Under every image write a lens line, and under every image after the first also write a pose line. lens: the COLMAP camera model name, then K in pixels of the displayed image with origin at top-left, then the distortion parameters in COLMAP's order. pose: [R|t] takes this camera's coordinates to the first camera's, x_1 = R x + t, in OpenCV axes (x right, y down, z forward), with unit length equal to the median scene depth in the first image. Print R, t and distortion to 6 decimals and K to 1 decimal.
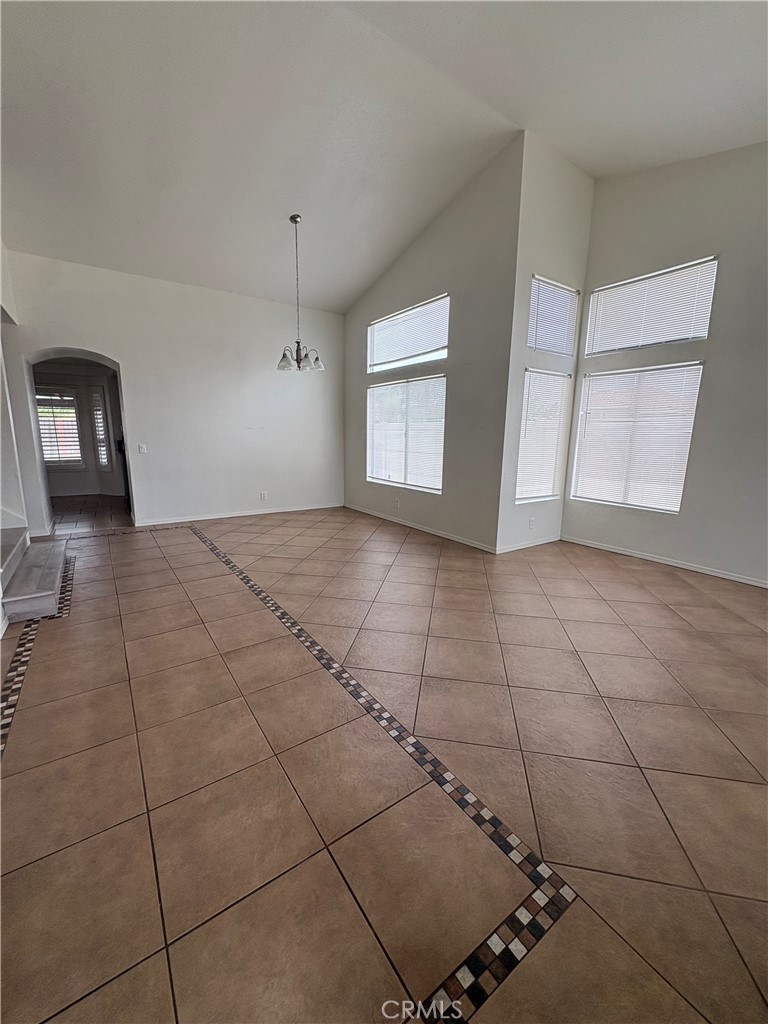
lens RADIAL K [[408.4, 0, 383.7], [0, 408.4, 512.6], [0, 0, 1]] dist [-0.001048, -0.000020]
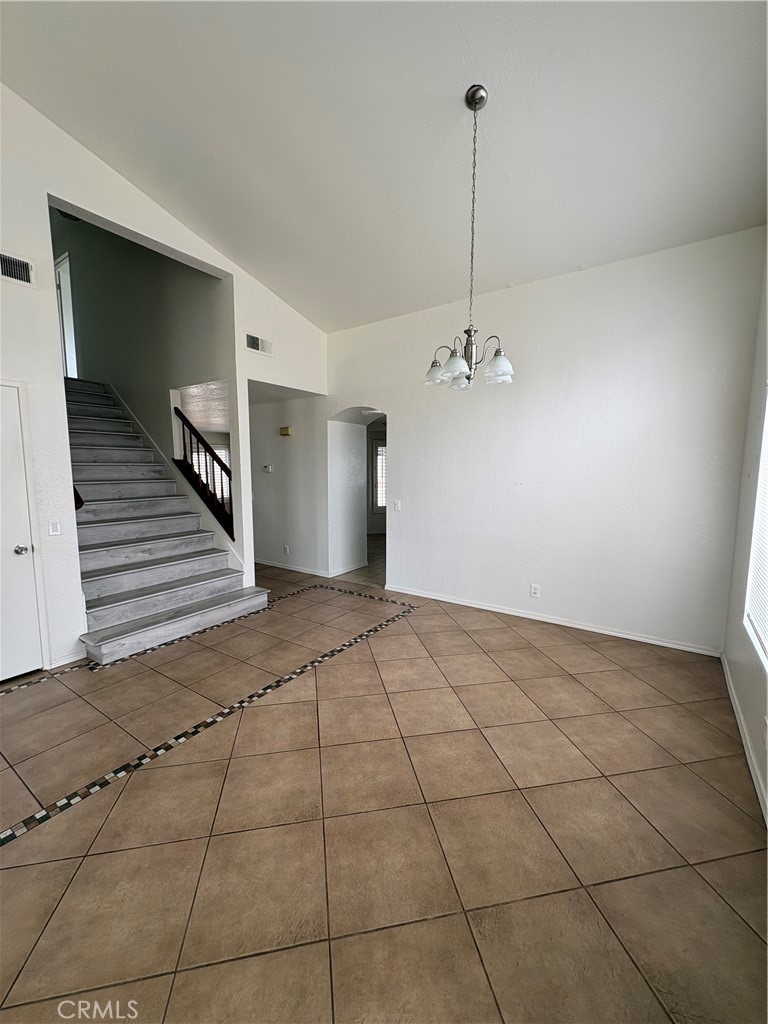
lens RADIAL K [[408.4, 0, 383.7], [0, 408.4, 512.6], [0, 0, 1]] dist [-0.001048, -0.000020]
pose [[0.355896, 0.088962, -0.930281, 0.312531], [-0.172789, 0.984559, 0.028049, -0.224166], [0.918413, 0.150760, 0.365773, 0.902901]]
